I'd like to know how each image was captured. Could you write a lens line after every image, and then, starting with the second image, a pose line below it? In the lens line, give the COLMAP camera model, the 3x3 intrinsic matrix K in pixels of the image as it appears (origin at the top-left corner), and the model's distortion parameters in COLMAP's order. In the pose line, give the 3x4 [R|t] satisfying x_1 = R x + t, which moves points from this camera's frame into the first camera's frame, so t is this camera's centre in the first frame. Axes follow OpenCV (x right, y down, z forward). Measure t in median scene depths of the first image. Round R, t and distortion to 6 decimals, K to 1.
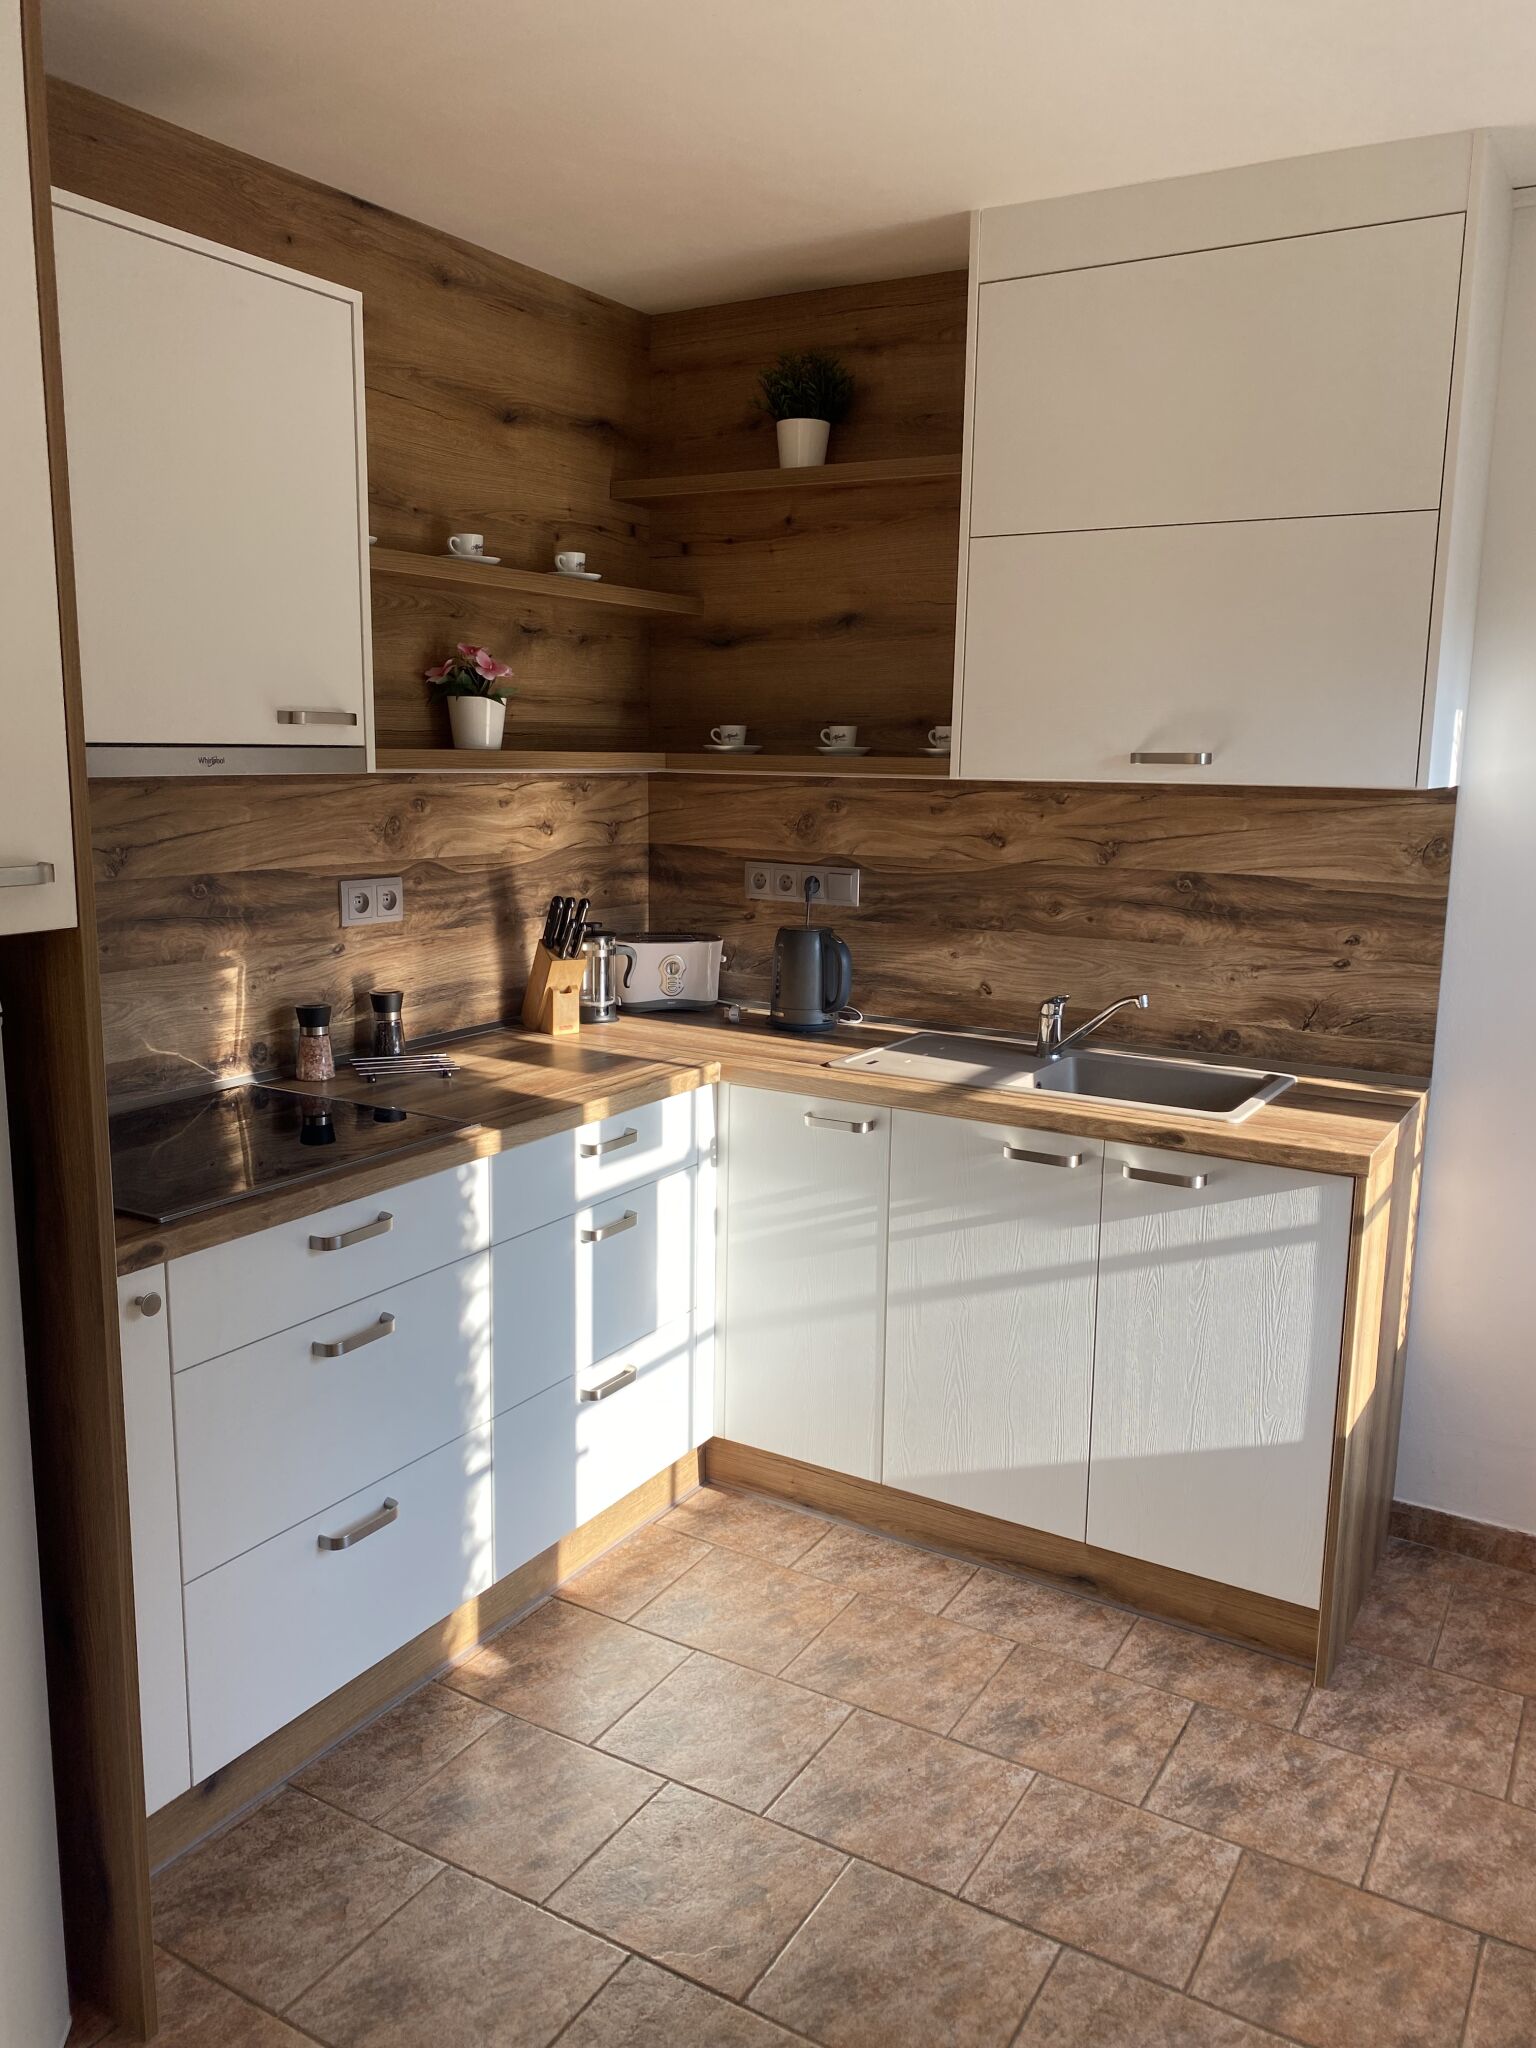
lens RADIAL K [[1544.1, 0, 762.2], [0, 1544.1, 1066.1], [0, 0, 1]] dist [0.043779, -0.077907]
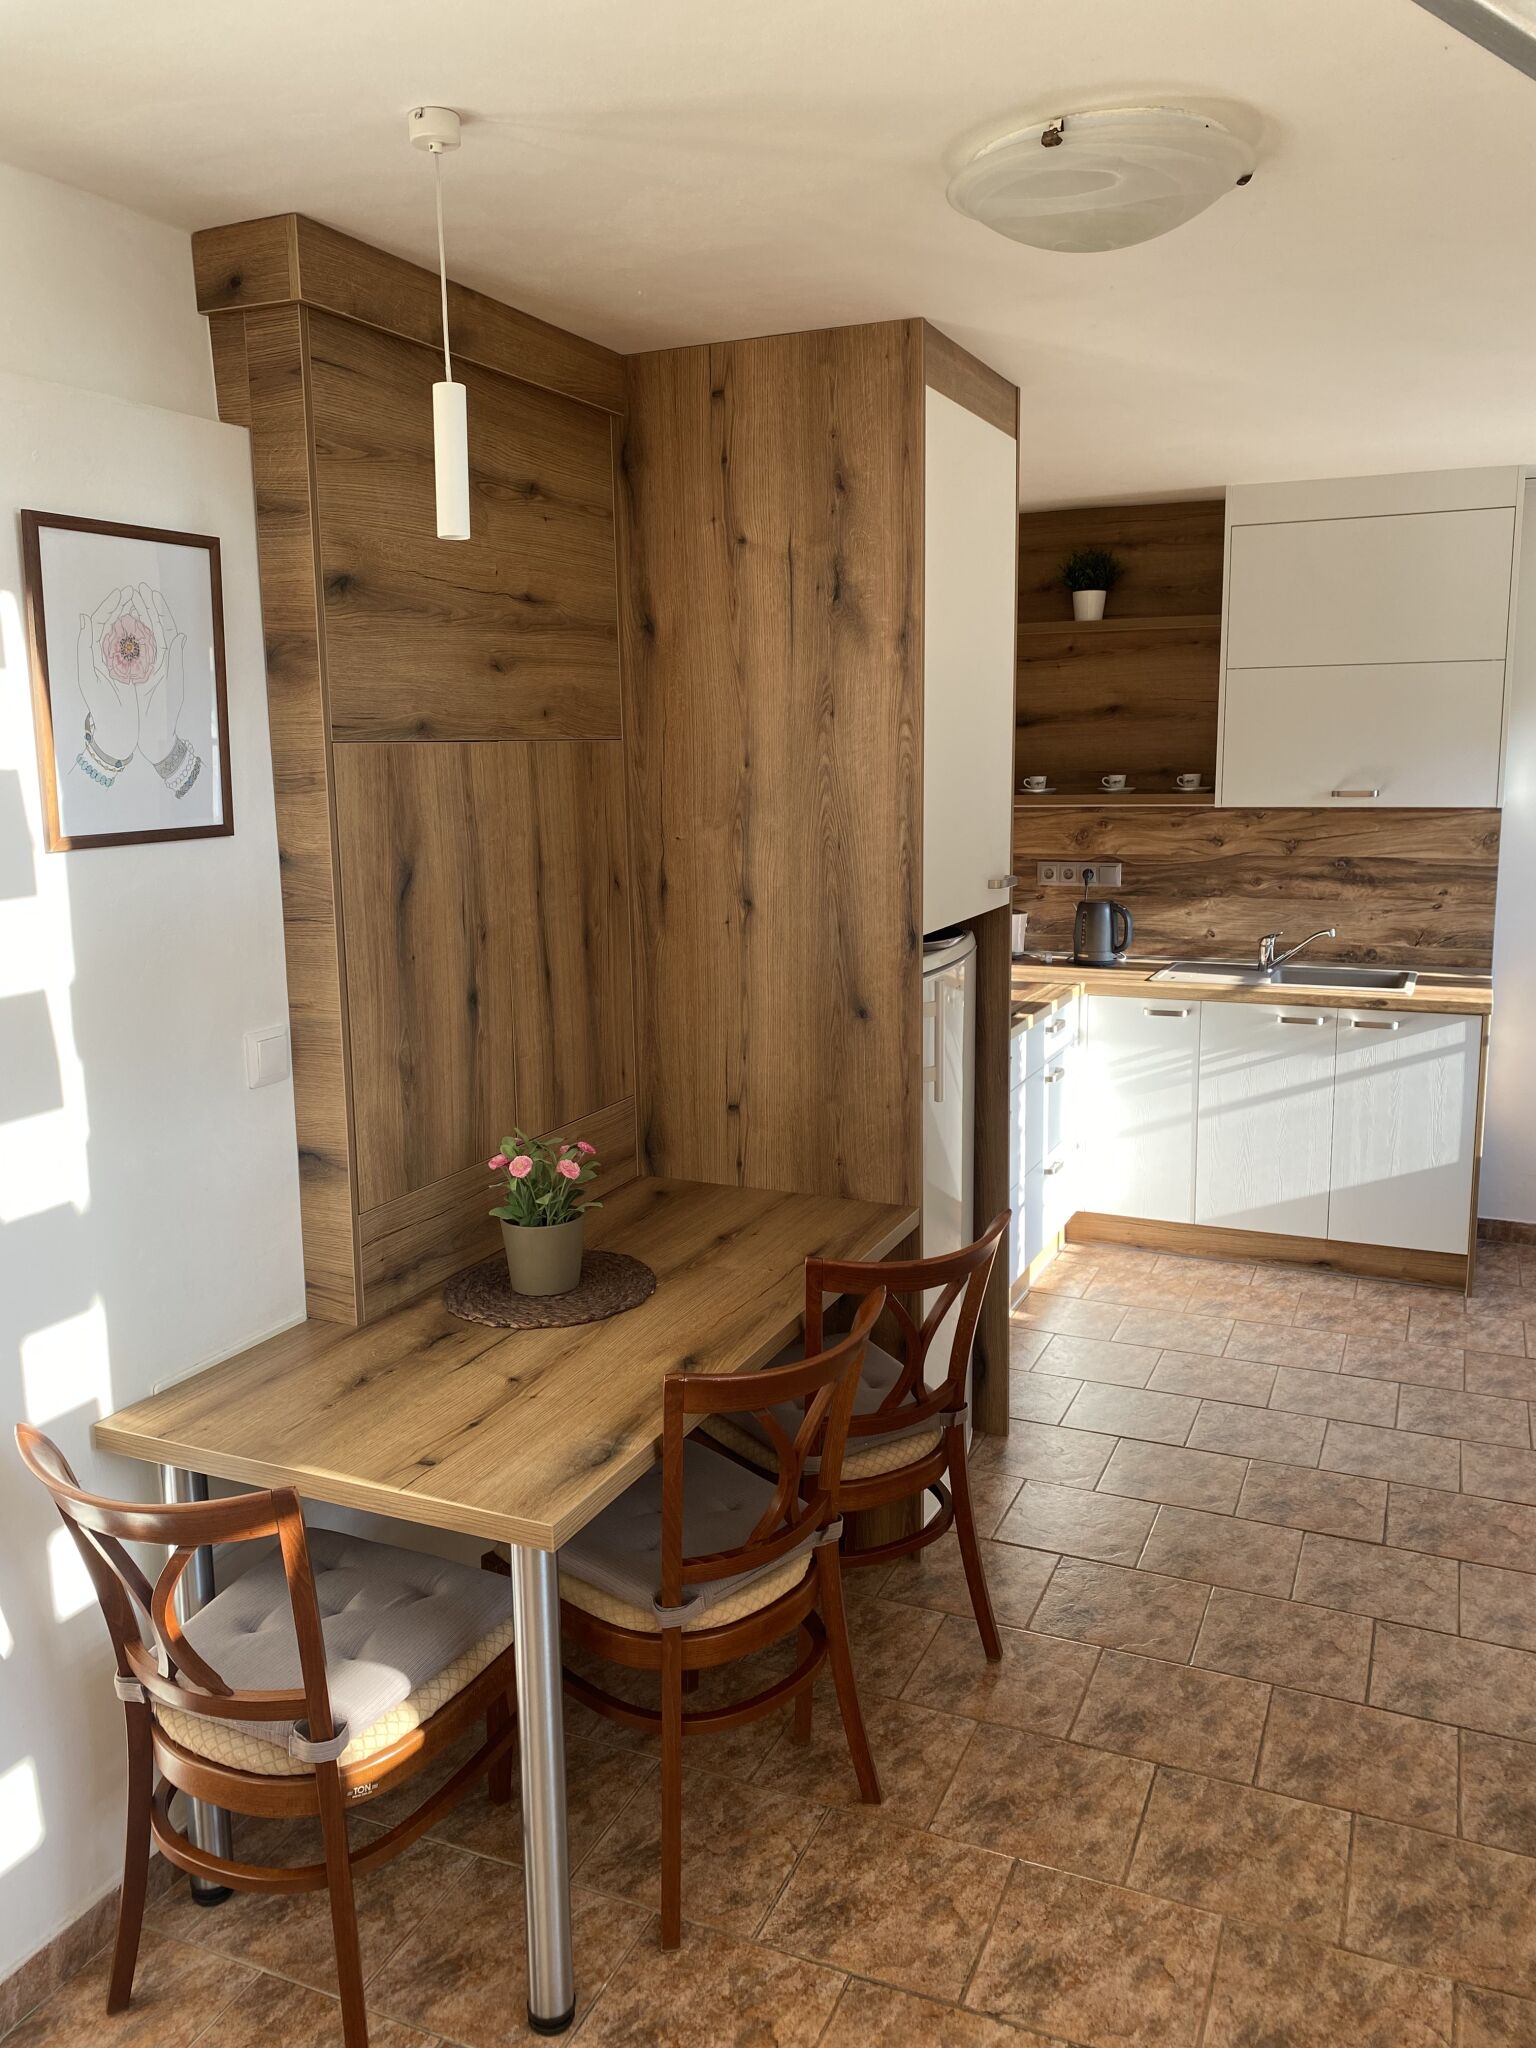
lens RADIAL K [[1544.1, 0, 762.2], [0, 1544.1, 1066.1], [0, 0, 1]] dist [0.043779, -0.077907]
pose [[0.993435, -0.055137, 0.100235, -0.545359], [0.054549, 0.998474, 0.008597, 0.054652], [-0.100556, -0.003073, 0.994927, -0.633190]]
